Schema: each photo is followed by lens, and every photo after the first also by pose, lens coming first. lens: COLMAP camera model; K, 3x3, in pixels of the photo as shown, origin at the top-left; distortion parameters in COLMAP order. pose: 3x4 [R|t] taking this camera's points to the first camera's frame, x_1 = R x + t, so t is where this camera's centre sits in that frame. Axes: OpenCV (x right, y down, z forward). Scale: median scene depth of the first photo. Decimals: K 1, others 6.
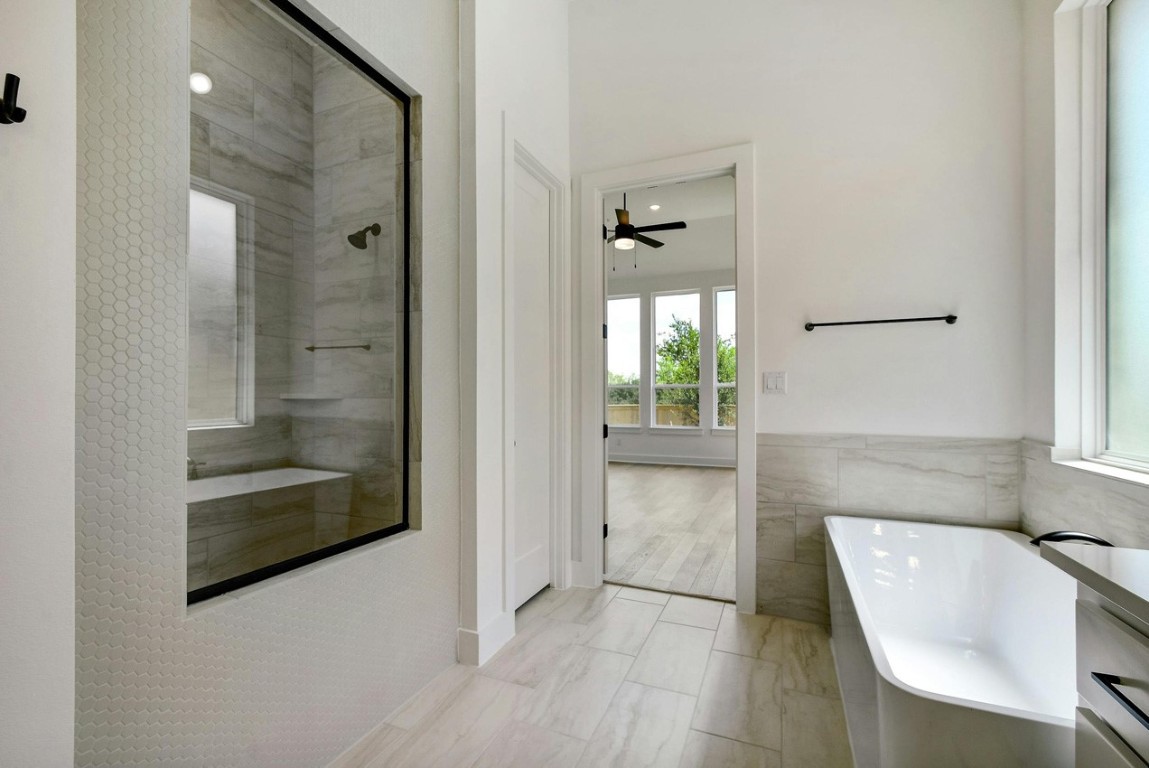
lens RADIAL K [[506.4, 0, 571.2], [0, 506.4, 386.7], [0, 0, 1]] dist [0.013128, -0.001998]
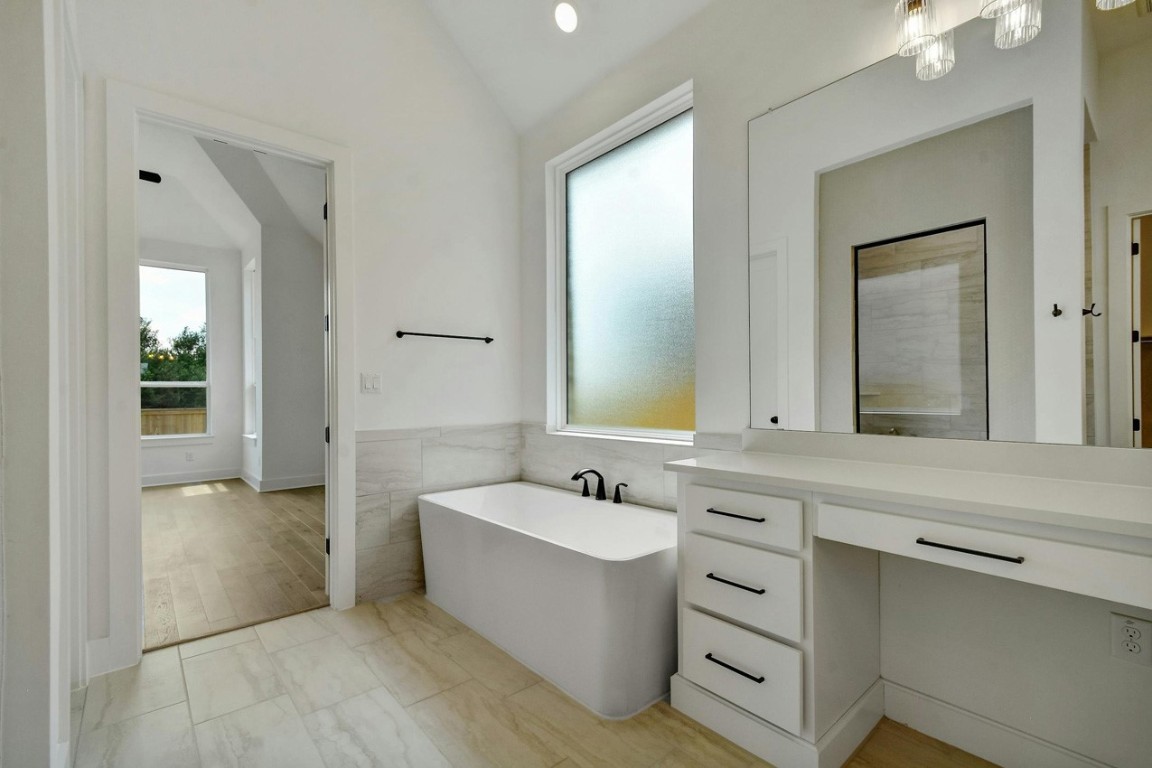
lens RADIAL K [[507.7, 0, 572.4], [0, 507.7, 388.8], [0, 0, 1]] dist [0.013128, -0.001998]
pose [[0.450603, 0.006190, 0.892703, -0.413211], [-0.008369, 0.999961, -0.002710, 0.004462], [-0.892685, -0.006250, 0.450637, 0.154203]]
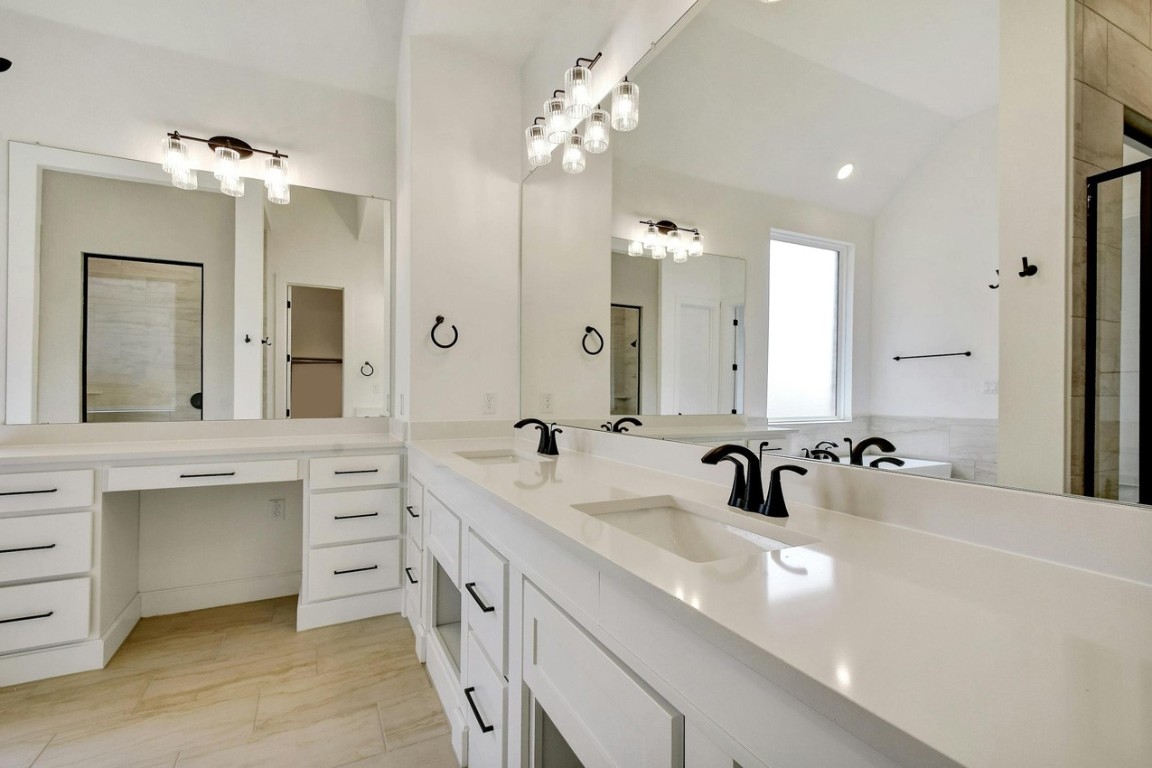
lens RADIAL K [[507.7, 0, 572.5], [0, 507.7, 387.8], [0, 0, 1]] dist [0.013128, -0.001998]
pose [[-0.761555, 0.004557, 0.648084, -0.932212], [-0.012180, 0.999698, -0.021341, 0.007975], [-0.647986, -0.024146, -0.761270, 0.329200]]
